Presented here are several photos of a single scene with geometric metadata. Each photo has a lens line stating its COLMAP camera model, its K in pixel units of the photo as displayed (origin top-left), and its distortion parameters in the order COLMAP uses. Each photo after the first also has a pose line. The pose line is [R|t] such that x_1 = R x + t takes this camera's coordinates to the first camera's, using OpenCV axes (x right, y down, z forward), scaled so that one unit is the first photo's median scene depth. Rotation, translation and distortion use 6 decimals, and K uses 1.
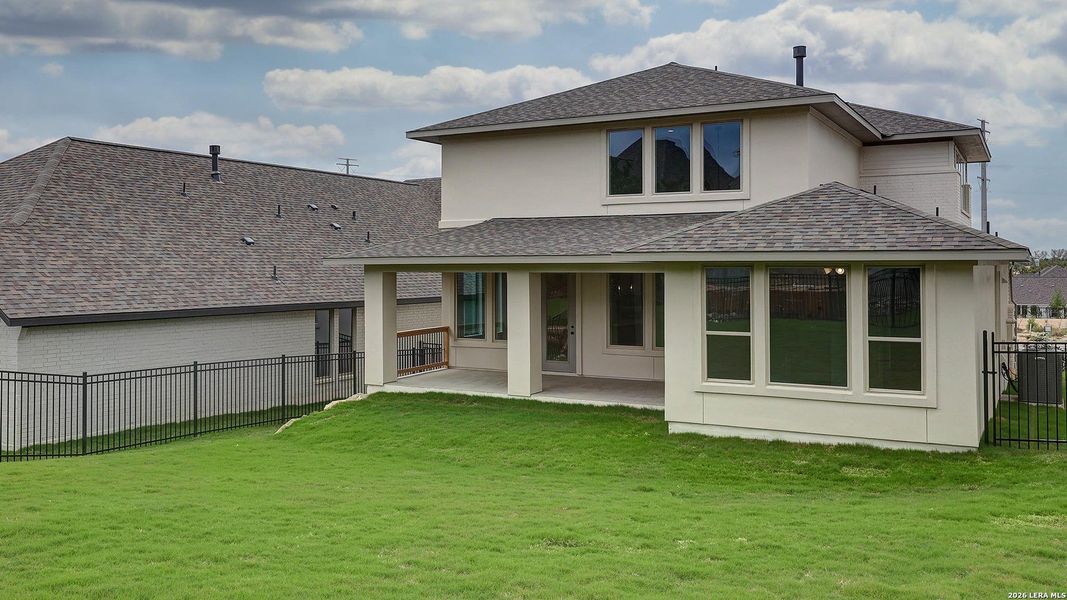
lens RADIAL K [[834.4, 0, 534.7], [0, 834.4, 296.5], [0, 0, 1]] dist [0.001591, -0.000038]
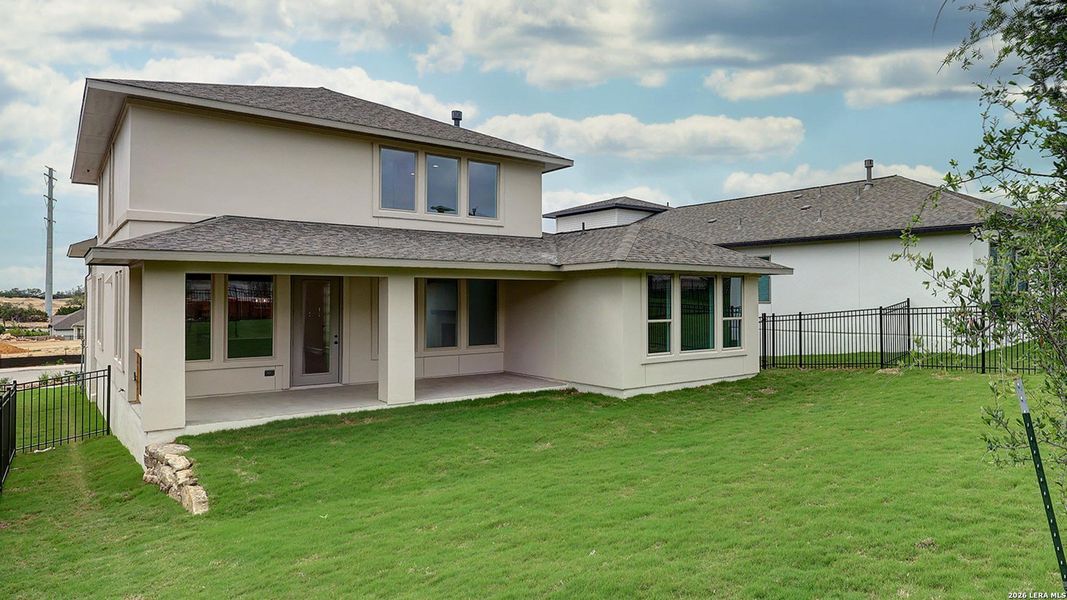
lens RADIAL K [[661.5, 0, 534.9], [0, 661.5, 299.3], [0, 0, 1]] dist [-0.002296, -0.000030]
pose [[0.390251, 0.005229, 0.920694, -0.702465], [0.028369, 0.999441, -0.017701, 0.016331], [-0.920271, 0.033027, 0.389885, 0.579681]]
